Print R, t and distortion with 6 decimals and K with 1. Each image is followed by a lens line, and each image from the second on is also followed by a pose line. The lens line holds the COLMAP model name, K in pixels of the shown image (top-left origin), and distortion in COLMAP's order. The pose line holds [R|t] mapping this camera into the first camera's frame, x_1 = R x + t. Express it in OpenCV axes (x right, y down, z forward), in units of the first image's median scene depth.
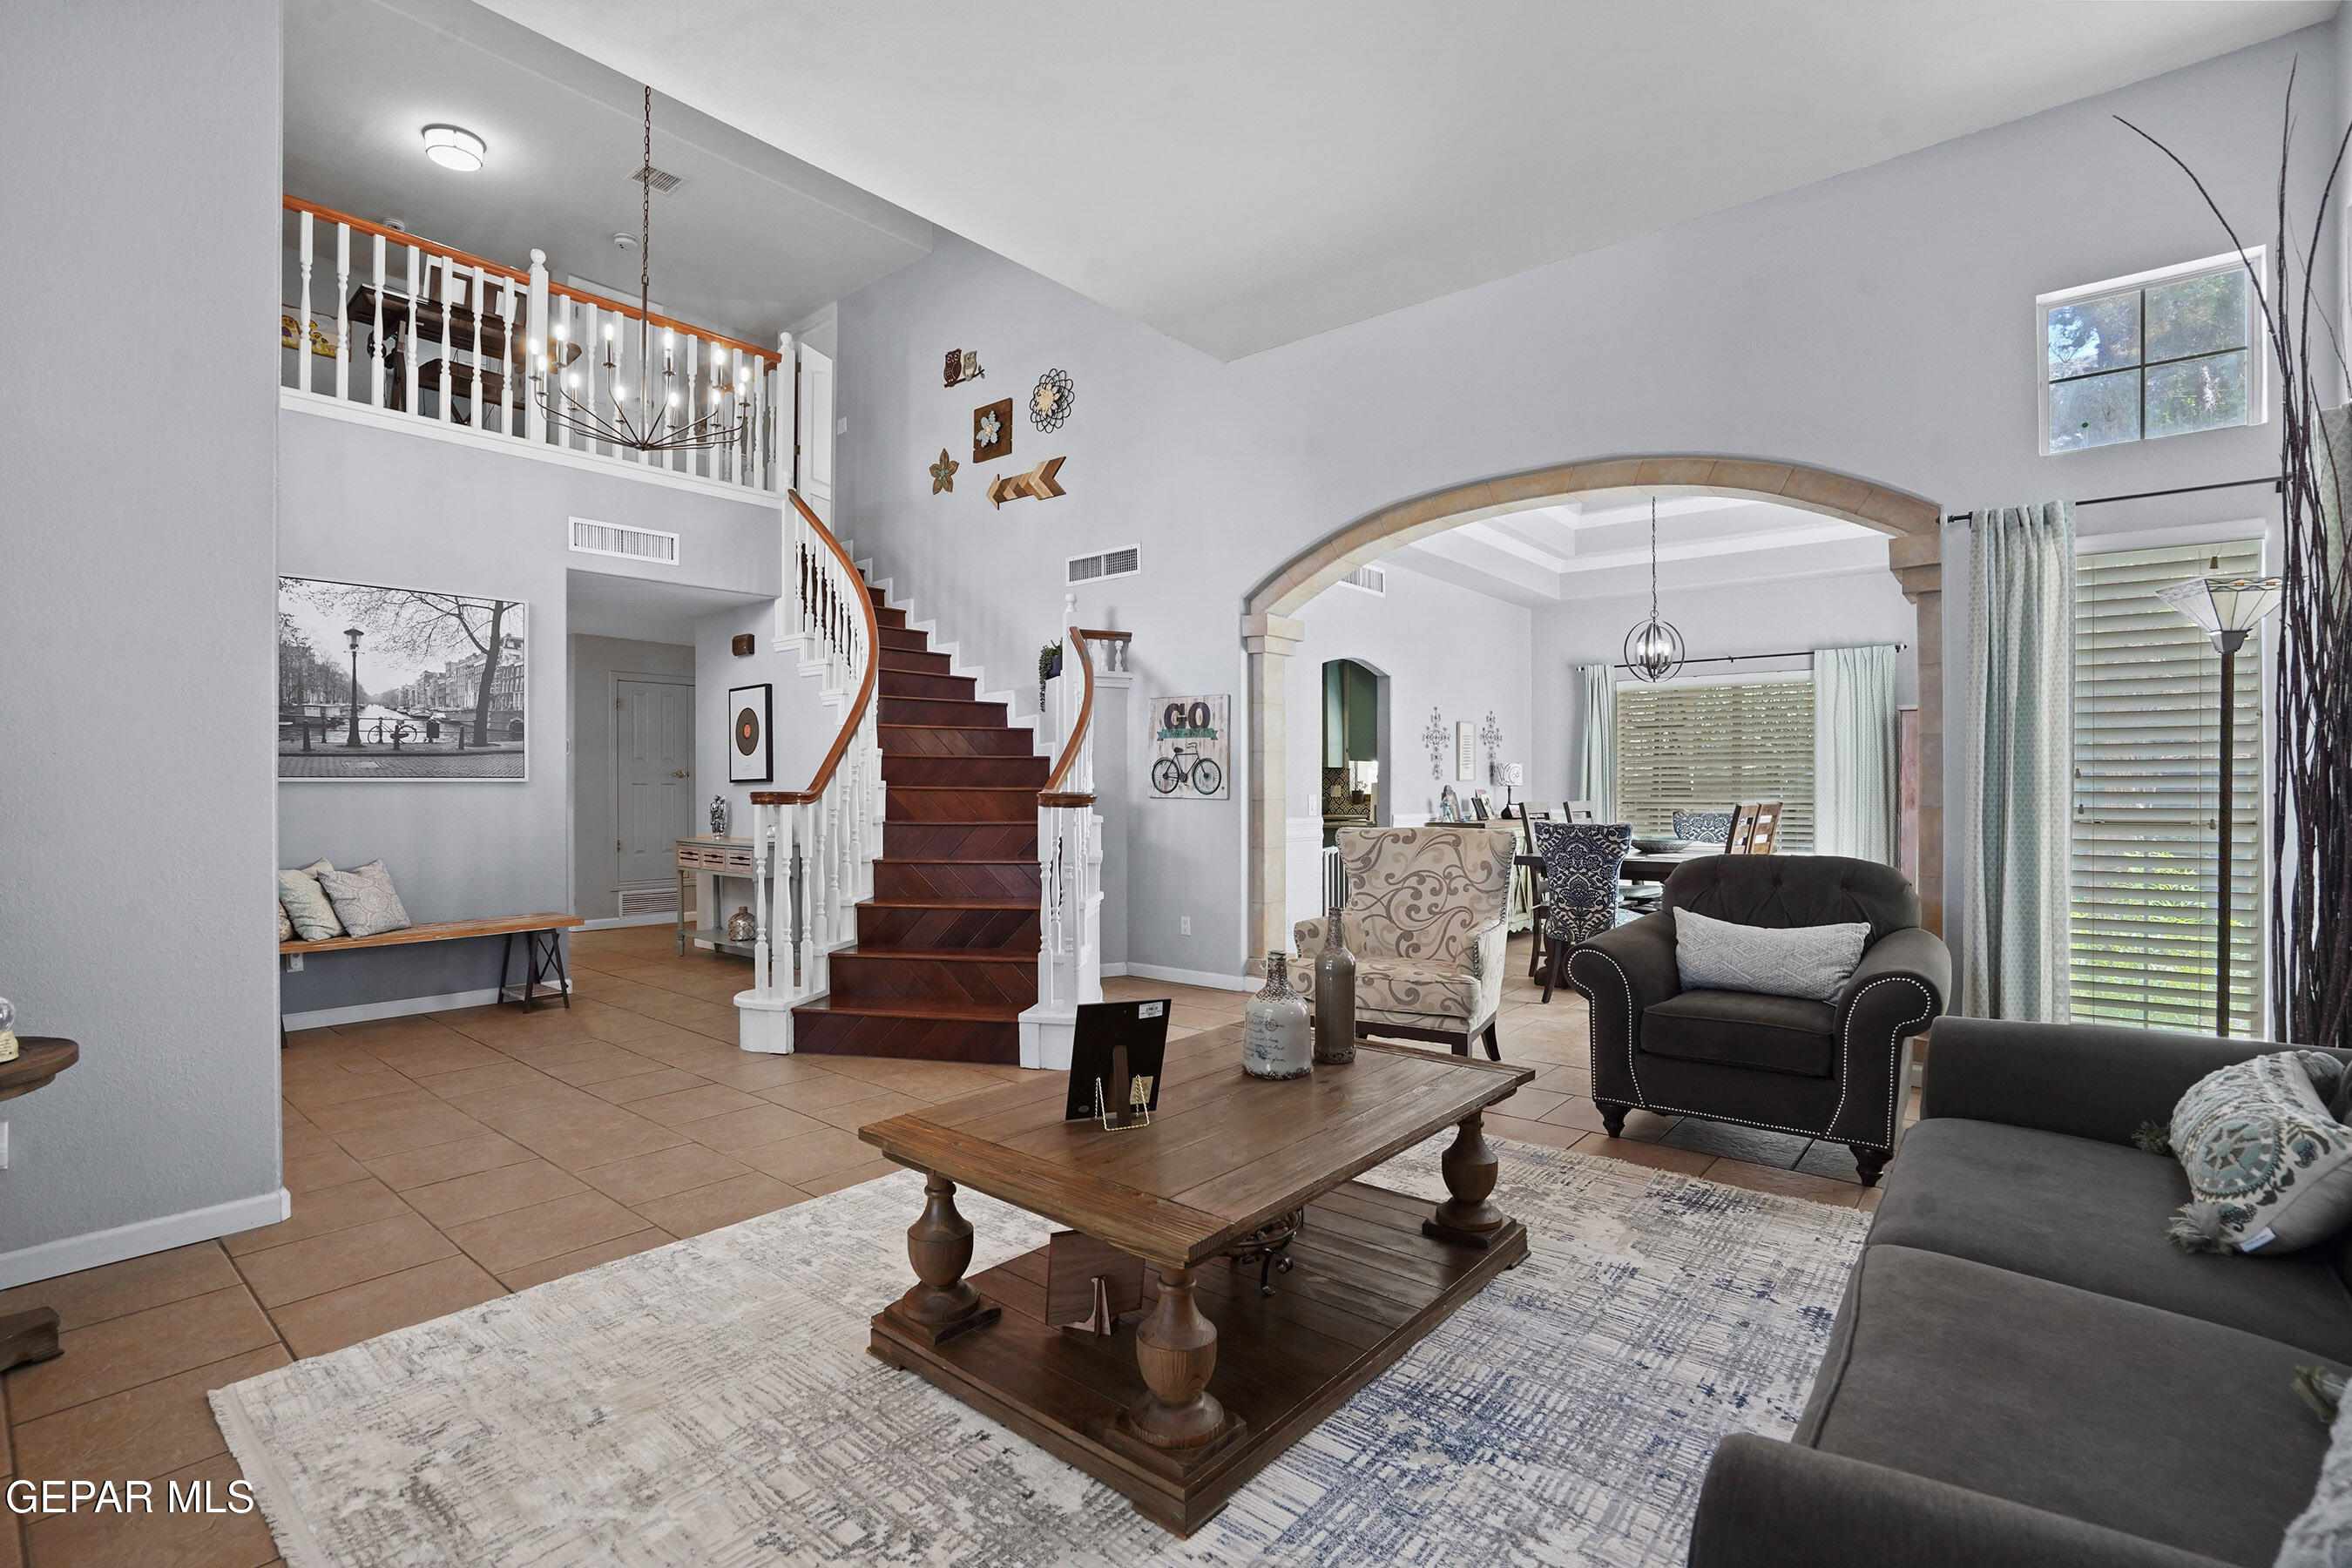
lens RADIAL K [[1098.3, 0, 1129.9], [0, 1098.3, 782.9], [0, 0, 1]] dist [-0.065077, 0.020399]
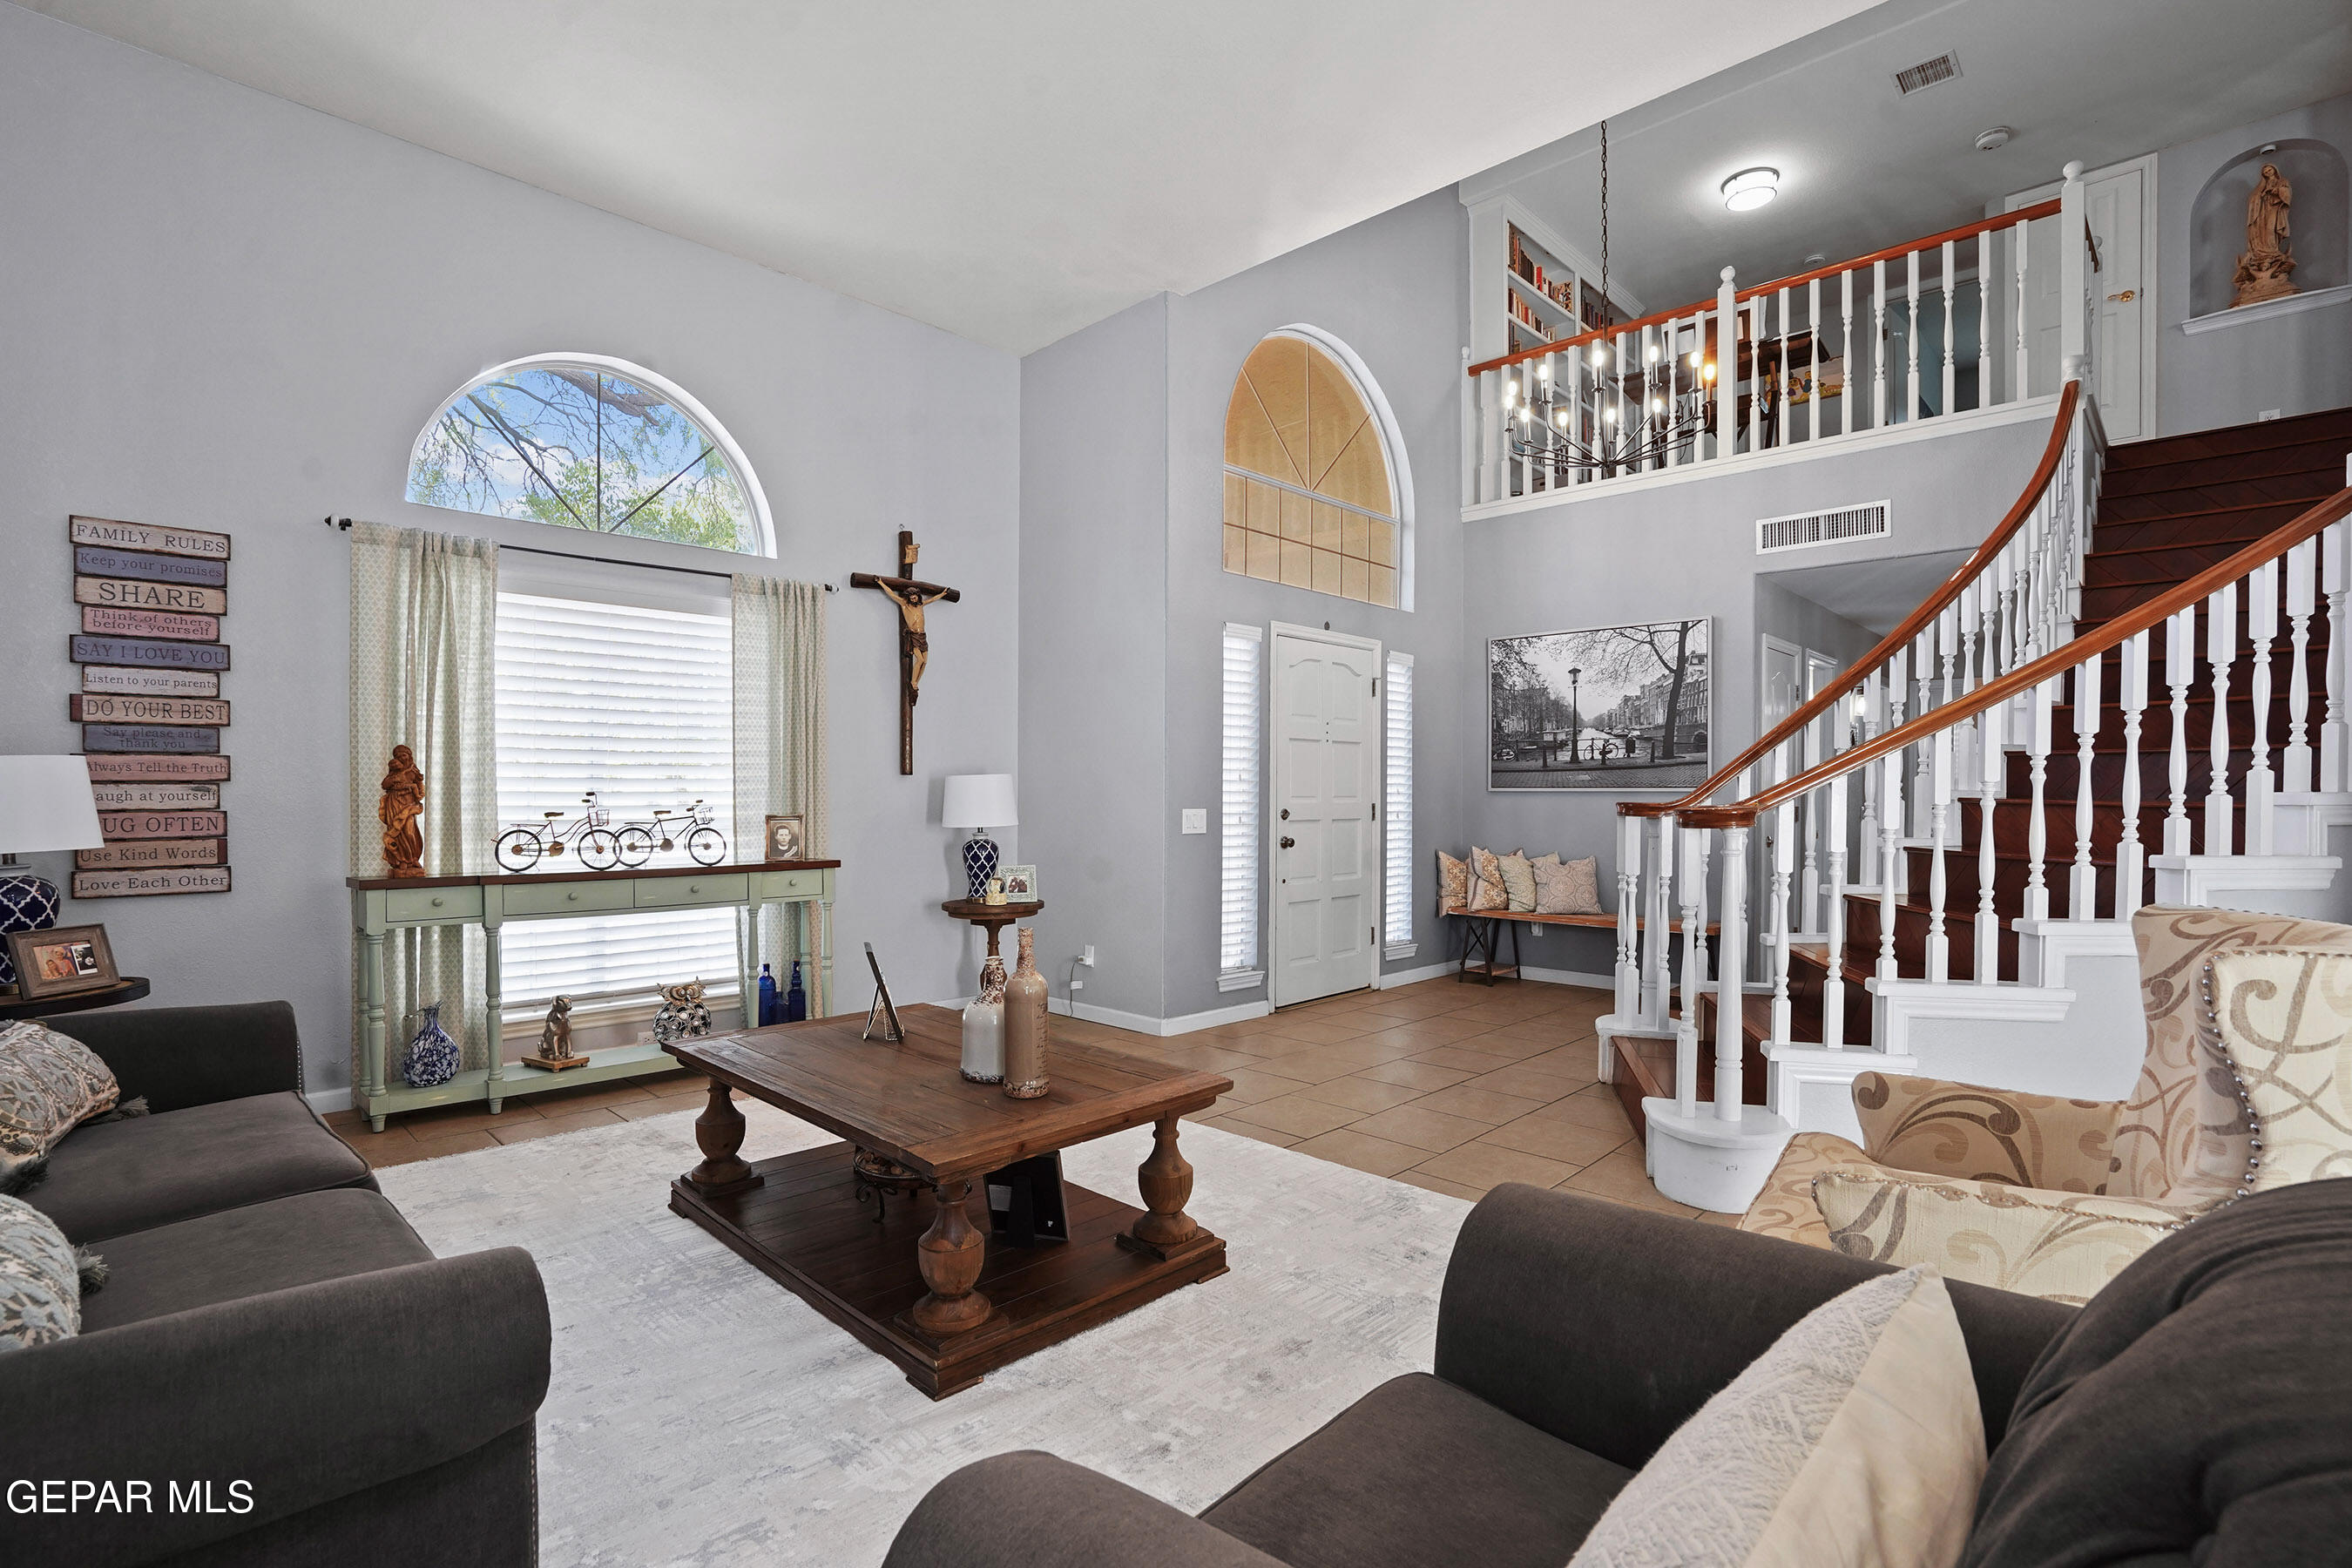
lens RADIAL K [[1086.0, 0, 1154.5], [0, 1086.0, 795.7], [0, 0, 1]] dist [-0.062403, 0.020064]
pose [[-0.060496, 0.003445, -0.998163, 0.522363], [-0.001136, 0.999993, 0.003520, 0.000075], [0.998168, 0.001347, -0.060492, 0.559136]]
